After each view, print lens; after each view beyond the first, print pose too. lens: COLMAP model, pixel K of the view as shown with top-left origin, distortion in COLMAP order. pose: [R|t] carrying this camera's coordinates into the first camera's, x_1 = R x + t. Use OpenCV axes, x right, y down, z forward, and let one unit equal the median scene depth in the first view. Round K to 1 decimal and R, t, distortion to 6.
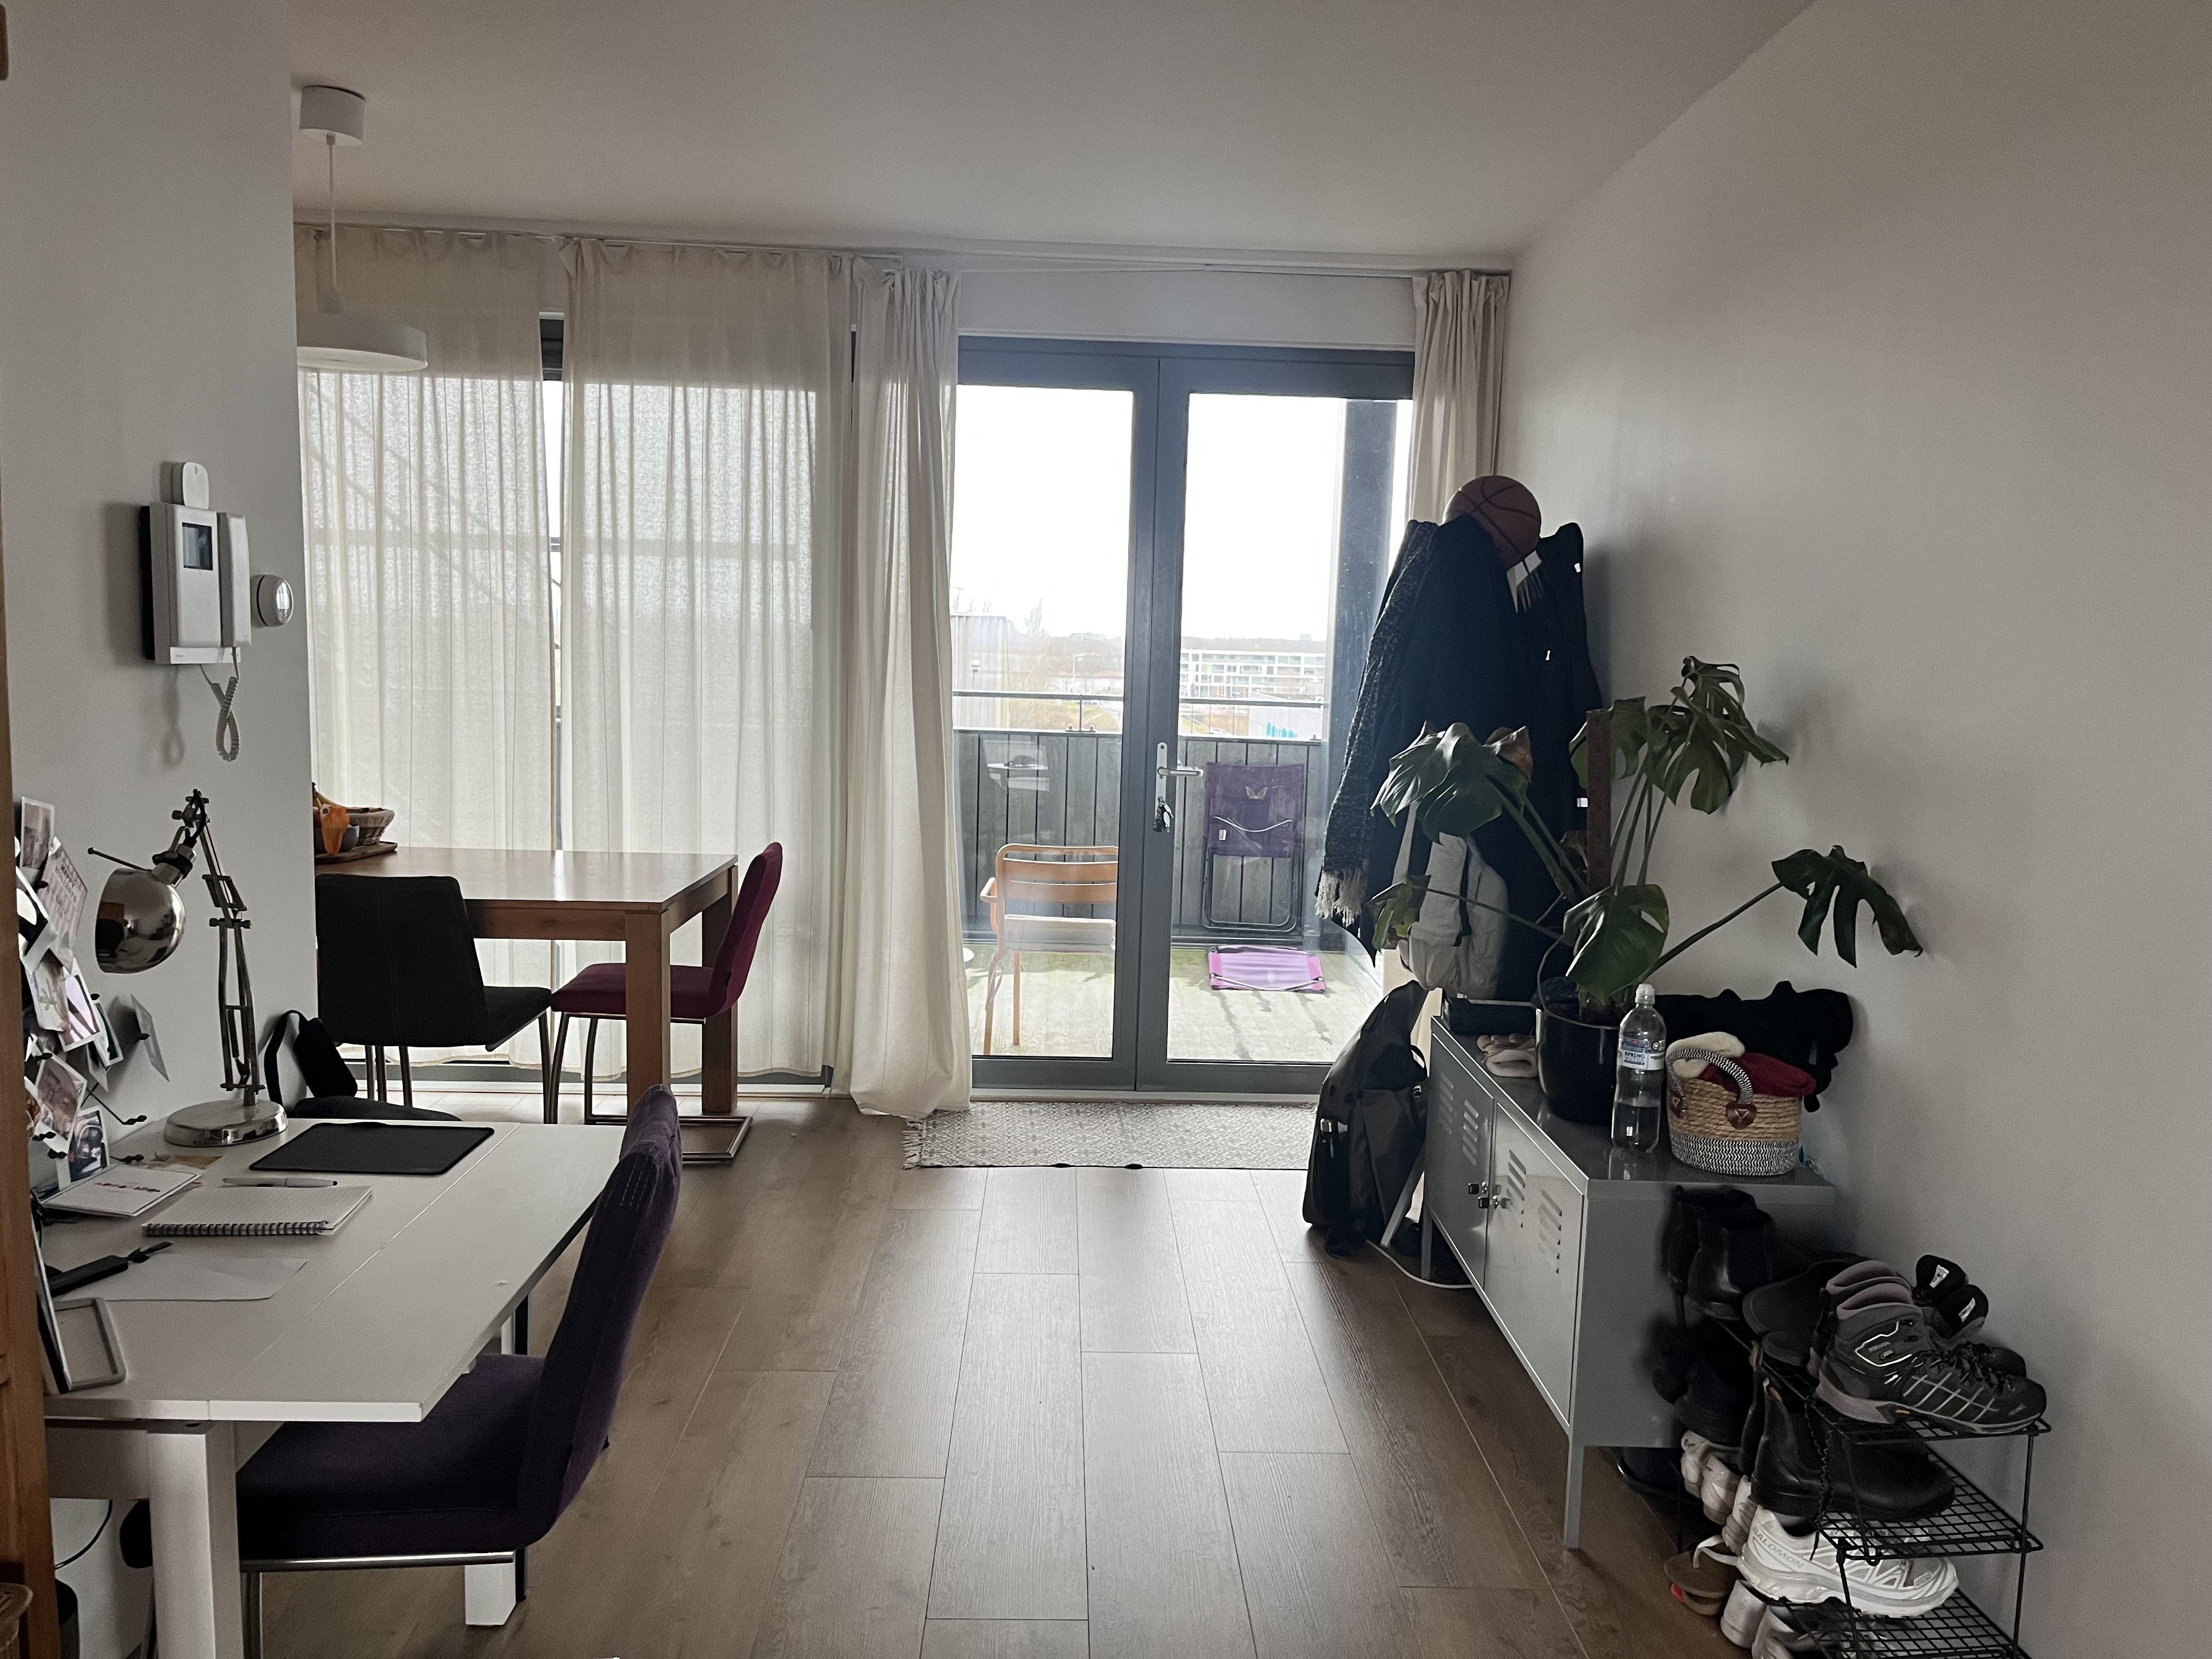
lens RADIAL K [[1646.2, 0, 1113.0], [0, 1646.2, 840.8], [0, 0, 1]] dist [-0.011699, -0.001058]
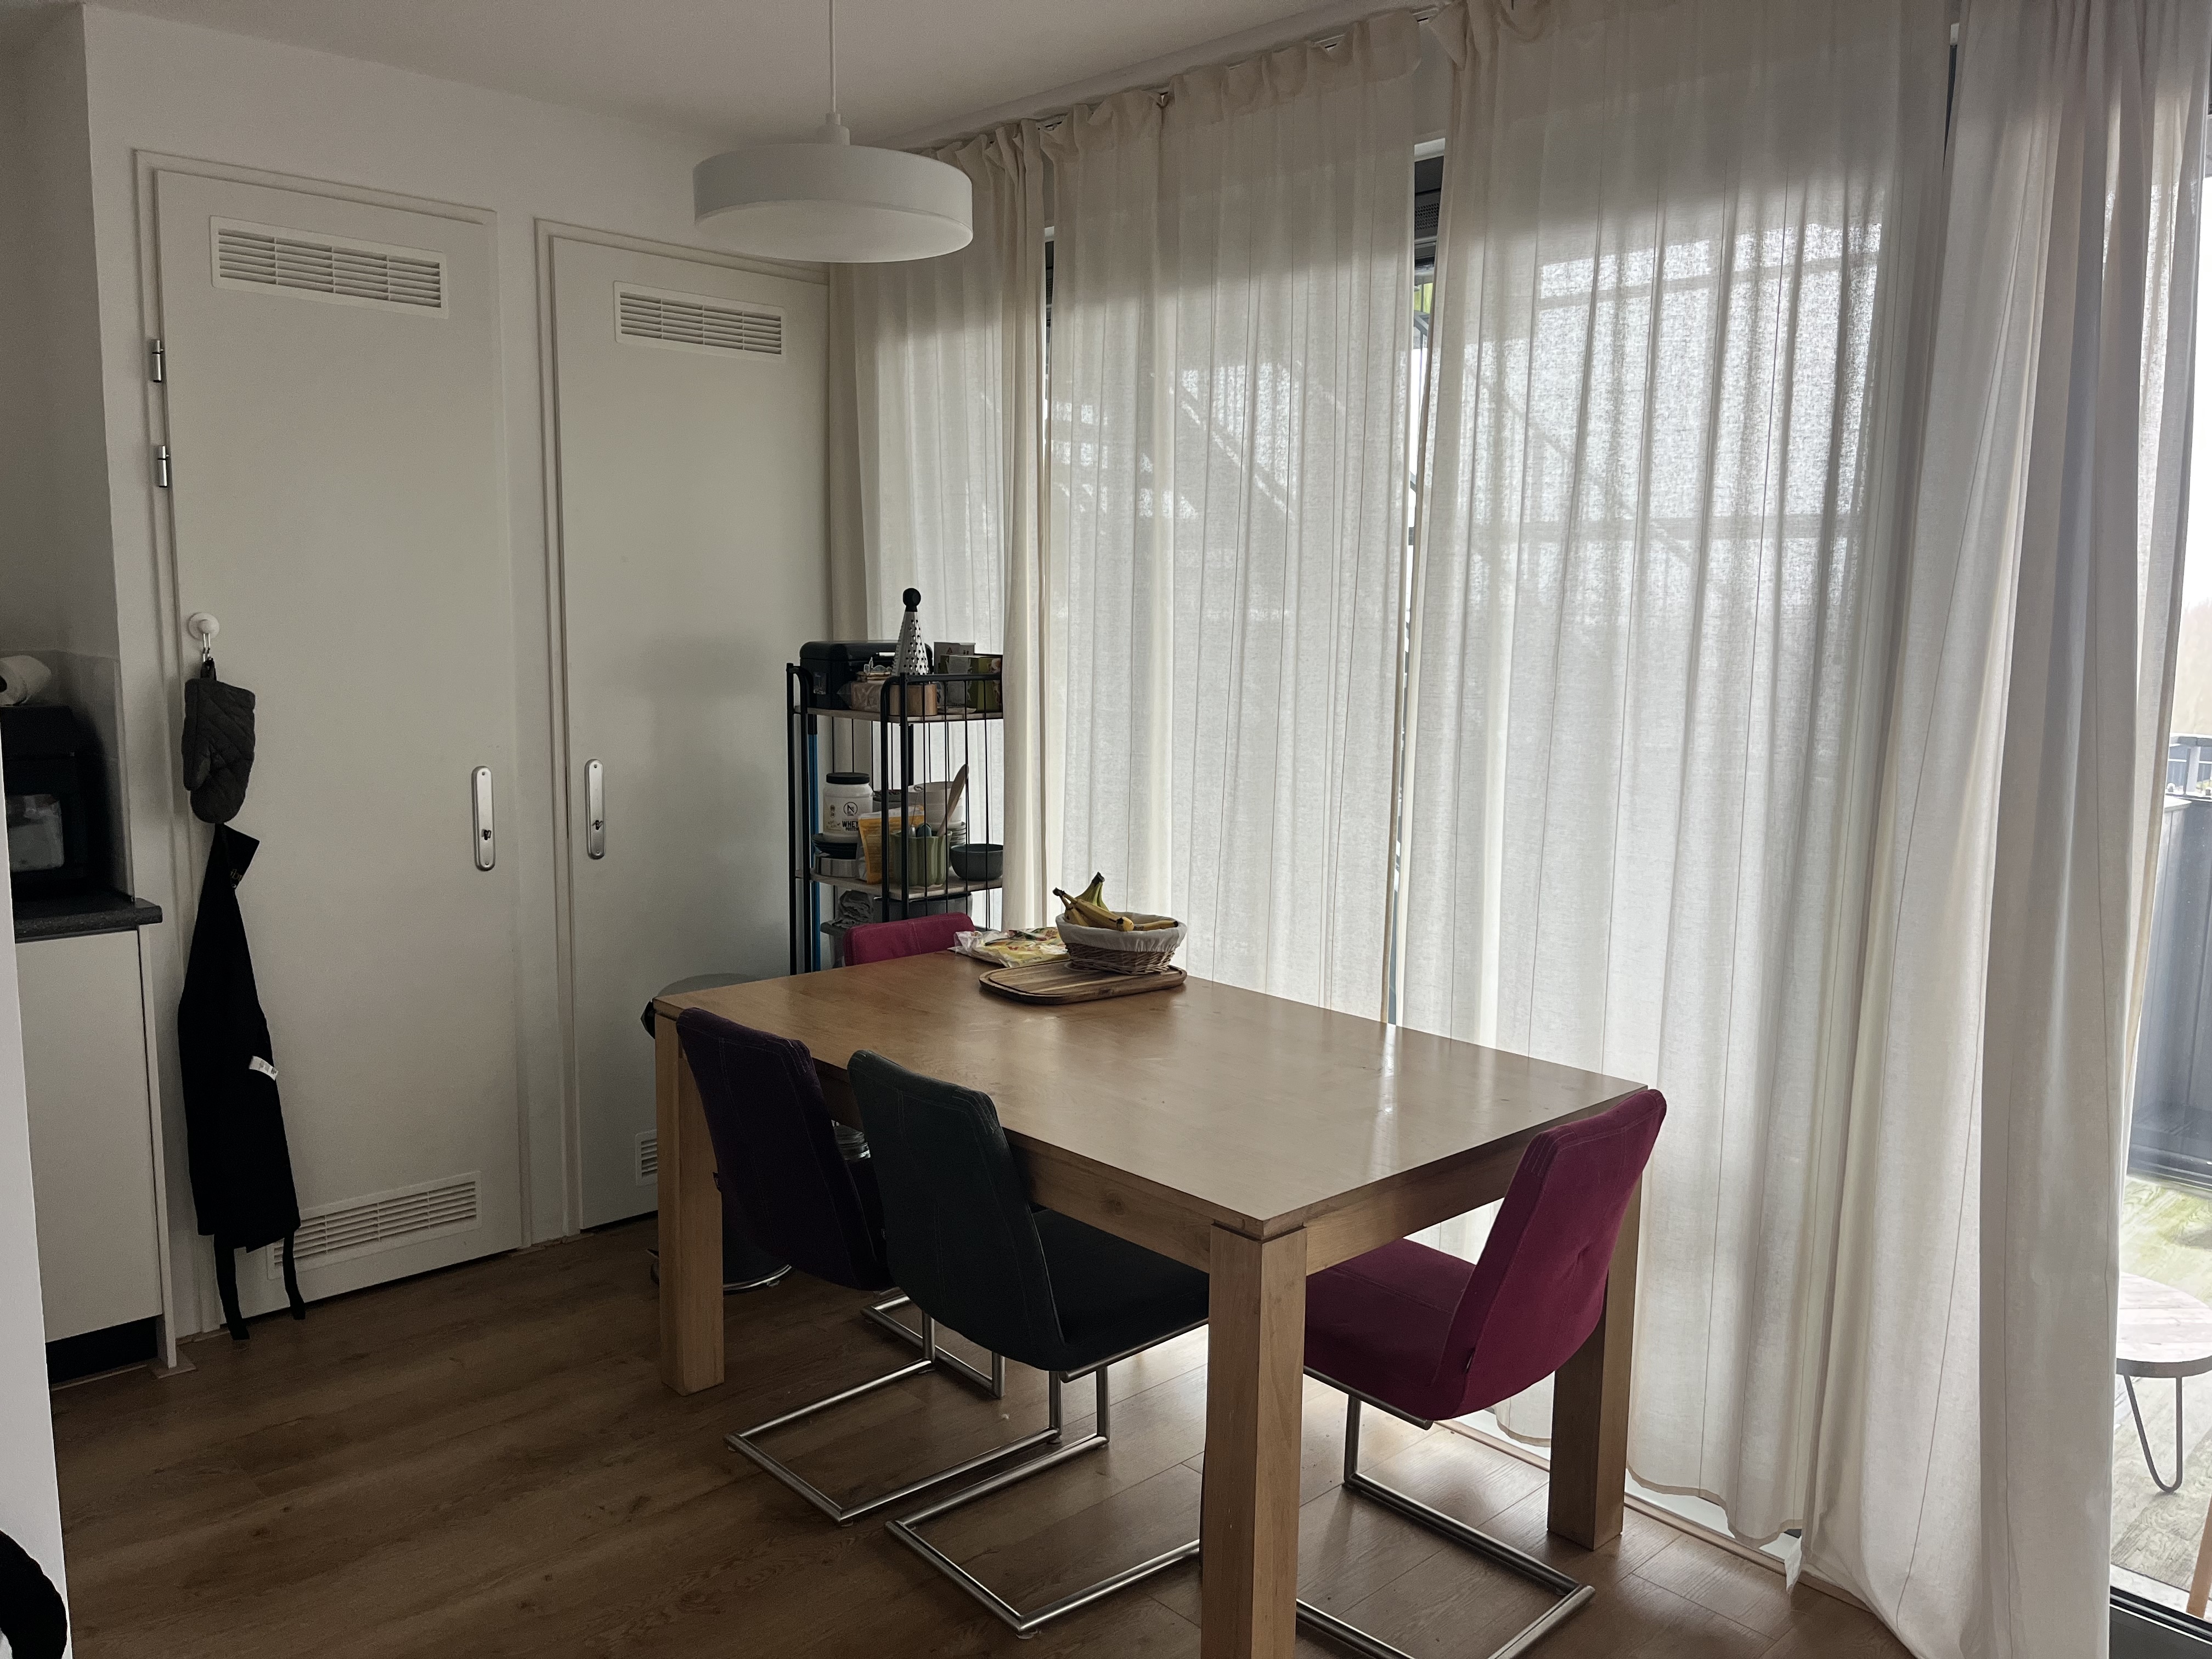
lens RADIAL K [[1646.2, 0, 1100.9], [0, 1646.2, 827.8], [0, 0, 1]] dist [-0.011699, -0.001058]
pose [[0.659227, 0.074656, -0.748228, 0.049418], [-0.090306, 0.995718, 0.019786, -0.070546], [0.746501, 0.054526, 0.663146, 0.514074]]
